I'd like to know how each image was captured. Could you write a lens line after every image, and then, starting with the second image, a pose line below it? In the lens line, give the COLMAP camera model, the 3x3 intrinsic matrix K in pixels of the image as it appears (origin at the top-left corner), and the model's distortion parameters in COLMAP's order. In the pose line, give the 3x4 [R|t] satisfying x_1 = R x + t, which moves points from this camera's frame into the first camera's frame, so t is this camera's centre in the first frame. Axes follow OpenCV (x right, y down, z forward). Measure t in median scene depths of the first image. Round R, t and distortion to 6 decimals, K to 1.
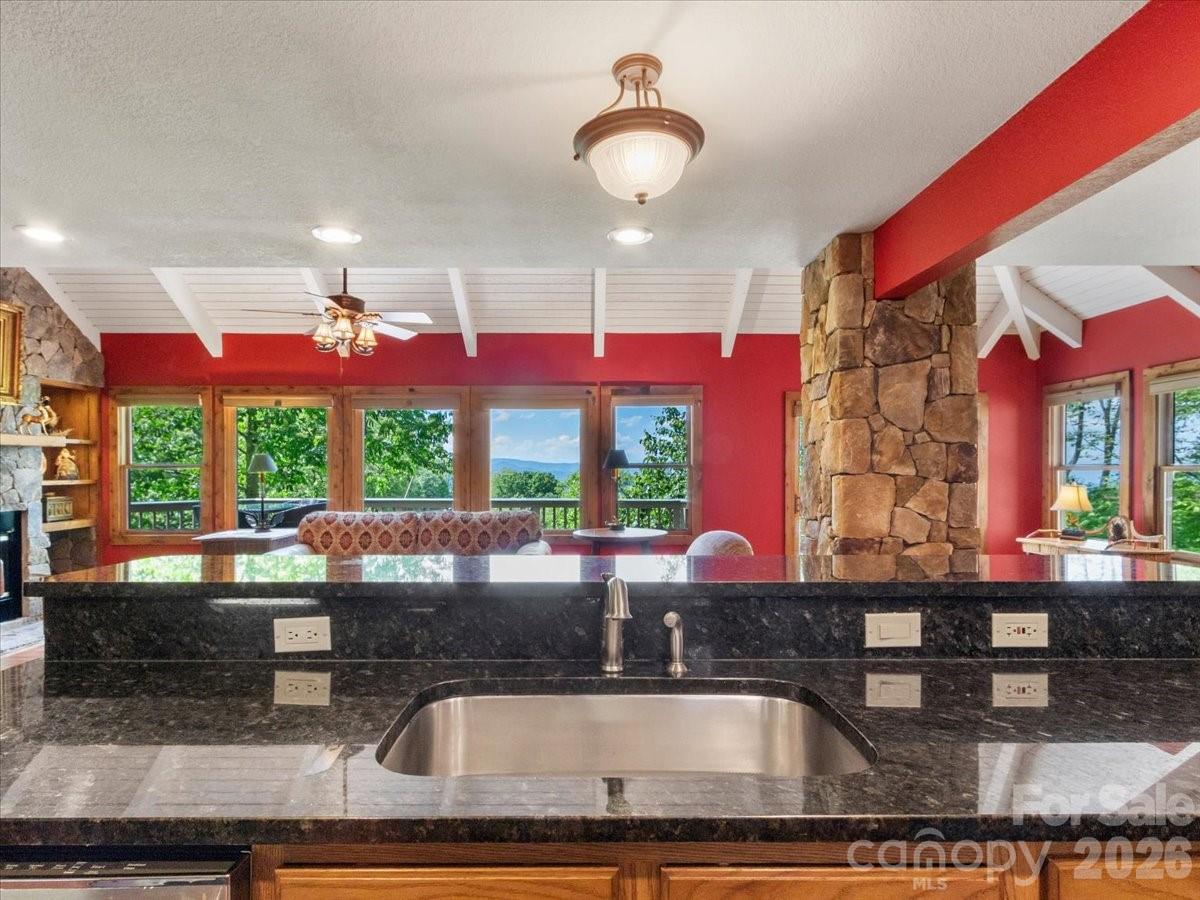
lens RADIAL K [[640.5, 0, 600.0], [0, 640.5, 450.0], [0, 0, 1]] dist [0.003266, 0.000439]
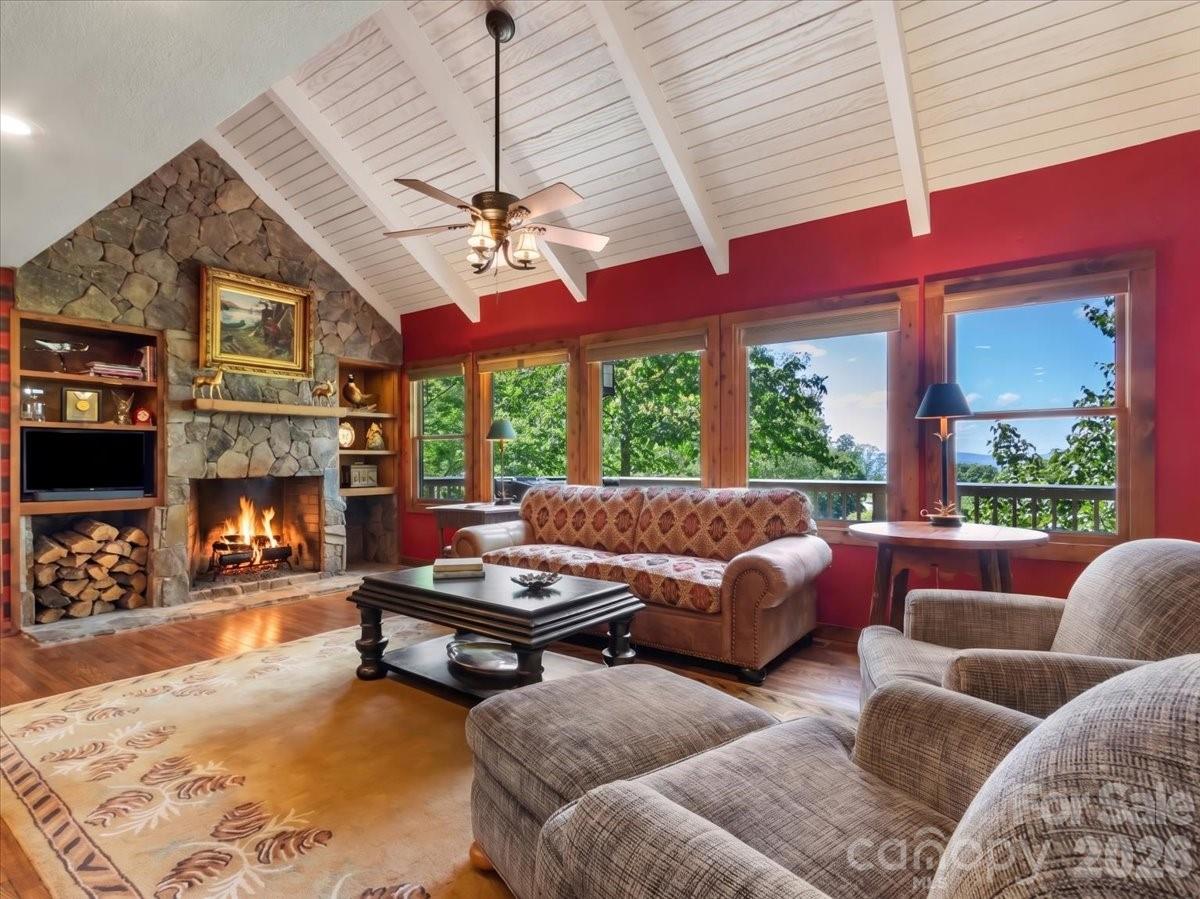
lens RADIAL K [[616.6, 0, 597.6], [0, 616.6, 460.4], [0, 0, 1]] dist [0.000901, -0.001797]
pose [[0.801642, -0.004490, -0.597787, 0.104868], [0.021480, 0.999542, 0.021297, 0.047882], [0.597418, -0.029913, 0.801372, 0.377393]]
